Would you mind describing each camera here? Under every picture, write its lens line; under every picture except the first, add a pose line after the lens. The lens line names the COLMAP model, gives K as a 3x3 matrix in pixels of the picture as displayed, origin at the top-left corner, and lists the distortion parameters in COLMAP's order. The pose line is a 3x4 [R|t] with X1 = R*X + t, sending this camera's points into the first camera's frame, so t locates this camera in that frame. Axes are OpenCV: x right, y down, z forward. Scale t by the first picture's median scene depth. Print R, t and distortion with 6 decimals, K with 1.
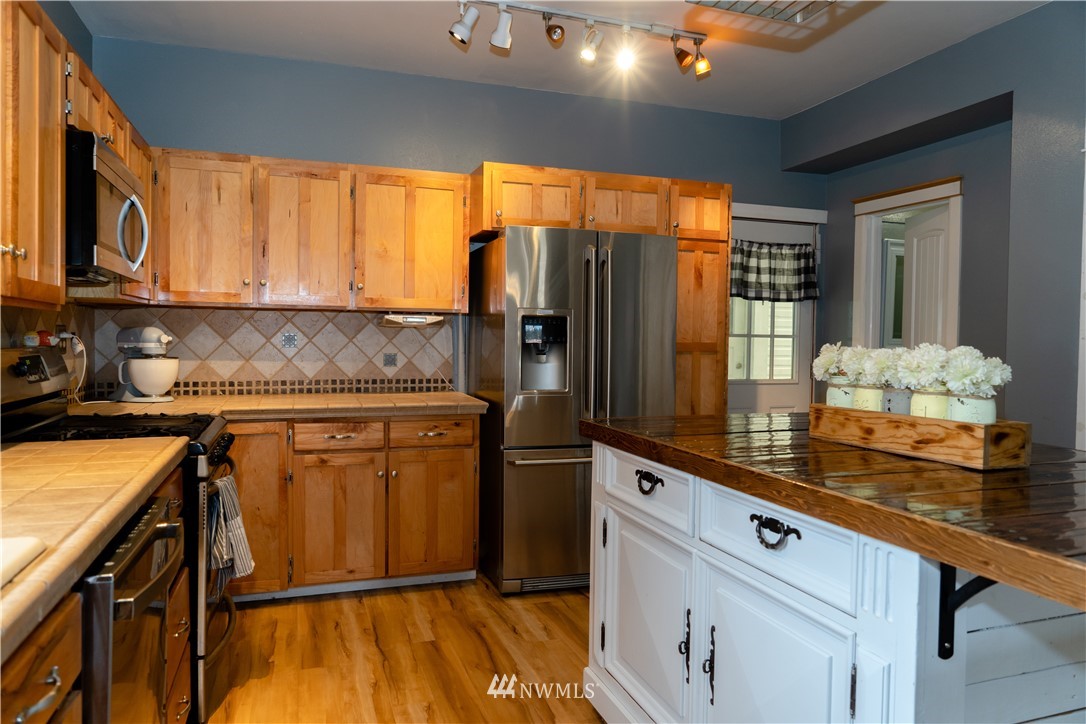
lens RADIAL K [[723.9, 0, 545.0], [0, 723.9, 358.7], [0, 0, 1]] dist [-0.019036, 0.001988]
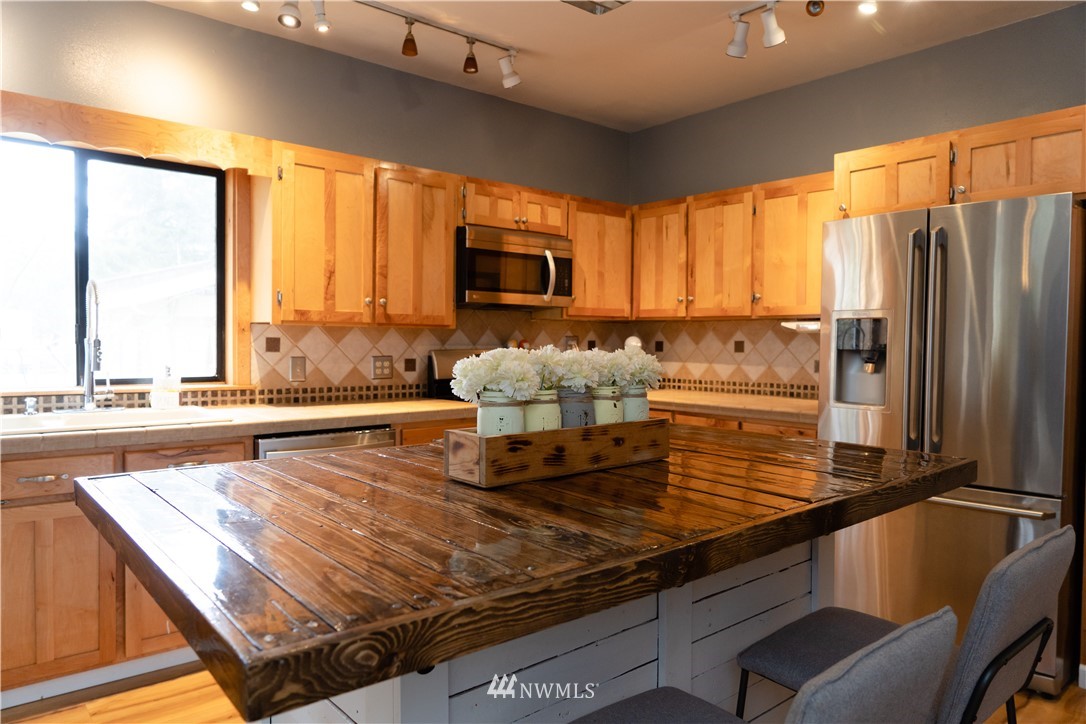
lens RADIAL K [[723.9, 0, 549.2], [0, 723.9, 365.6], [0, 0, 1]] dist [-0.019036, 0.001988]
pose [[0.368807, 0.025370, -0.929160, 0.618966], [-0.029152, 0.999451, 0.015718, -0.005057], [0.929049, 0.021290, 0.369345, 0.307546]]
